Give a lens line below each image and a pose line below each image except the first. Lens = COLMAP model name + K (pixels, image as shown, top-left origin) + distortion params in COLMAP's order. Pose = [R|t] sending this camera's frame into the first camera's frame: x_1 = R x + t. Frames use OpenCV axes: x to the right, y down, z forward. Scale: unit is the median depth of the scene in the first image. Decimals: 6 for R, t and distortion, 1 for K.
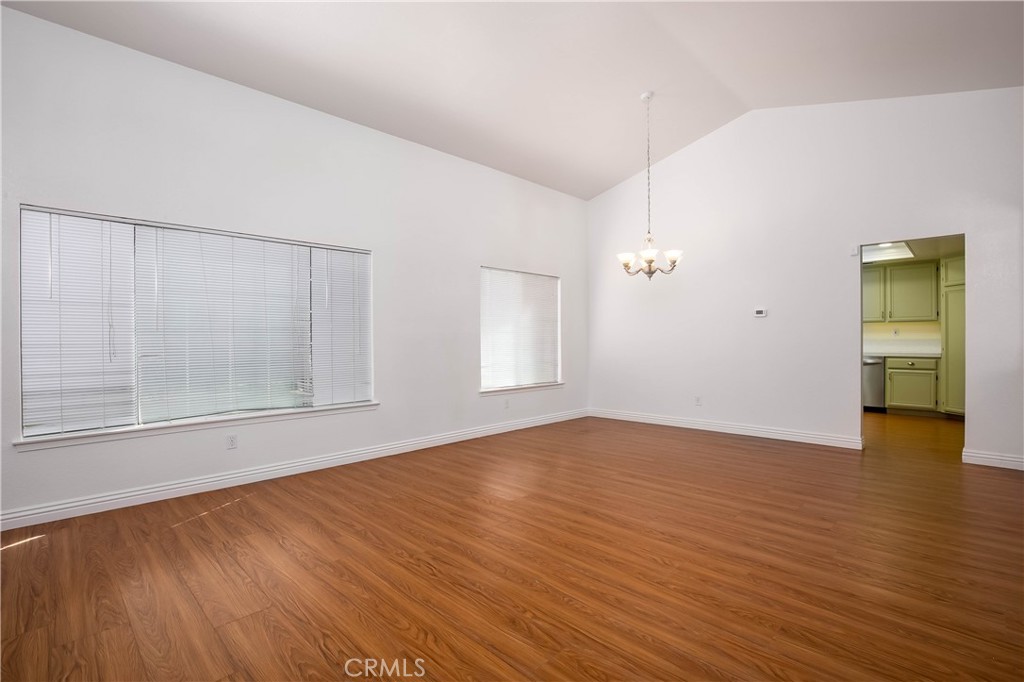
lens RADIAL K [[470.6, 0, 519.3], [0, 470.6, 340.9], [0, 0, 1]] dist [-0.022943, 0.003640]
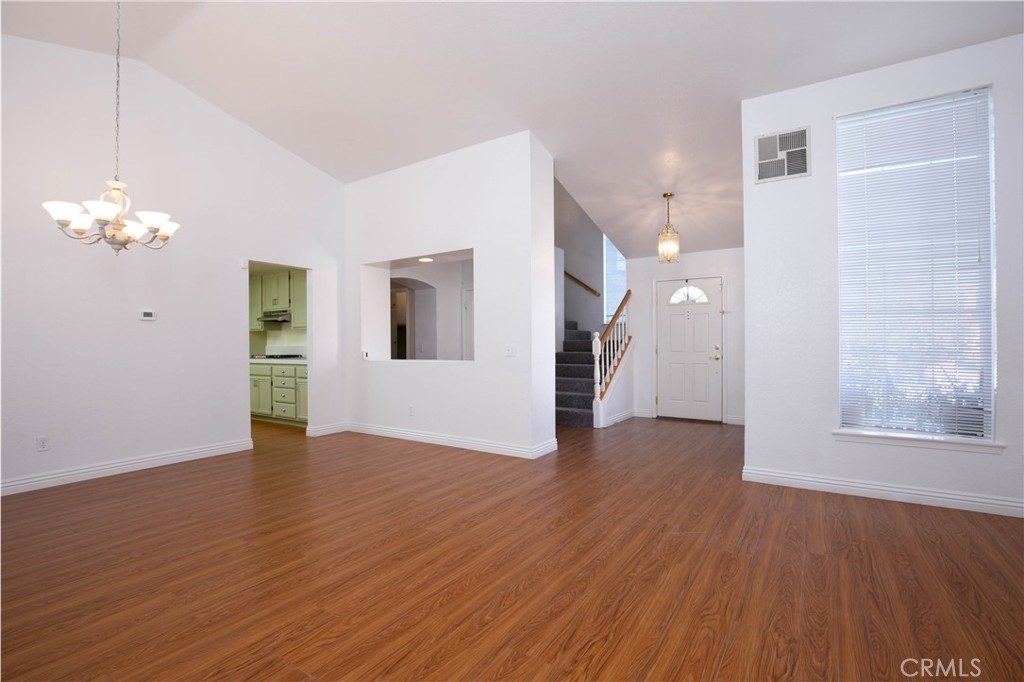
lens RADIAL K [[470.6, 0, 508.4], [0, 470.6, 320.6], [0, 0, 1]] dist [-0.022943, 0.003640]
pose [[-0.184550, 0.051586, 0.981468, -0.893150], [0.009207, 0.998668, -0.050759, -0.002537], [-0.982780, -0.000331, -0.184779, 1.217359]]
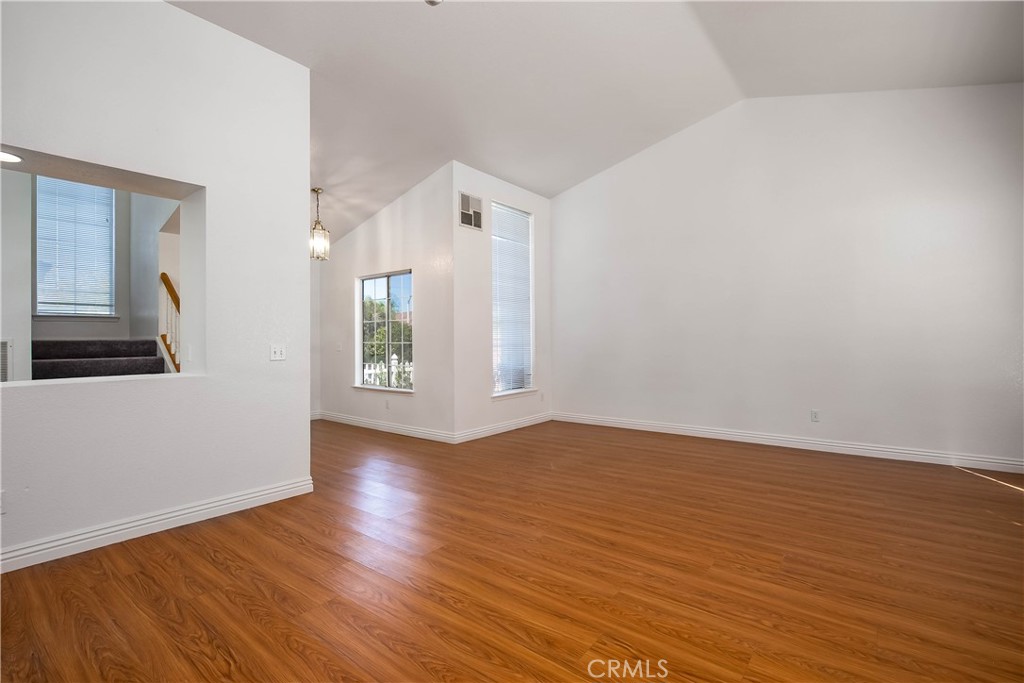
lens RADIAL K [[470.6, 0, 507.6], [0, 470.6, 339.8], [0, 0, 1]] dist [-0.022943, 0.003640]
pose [[-0.995475, 0.013979, -0.093985, 0.514009], [0.013656, 0.999898, 0.004084, -0.016192], [0.094033, 0.002782, -0.995565, 2.316449]]
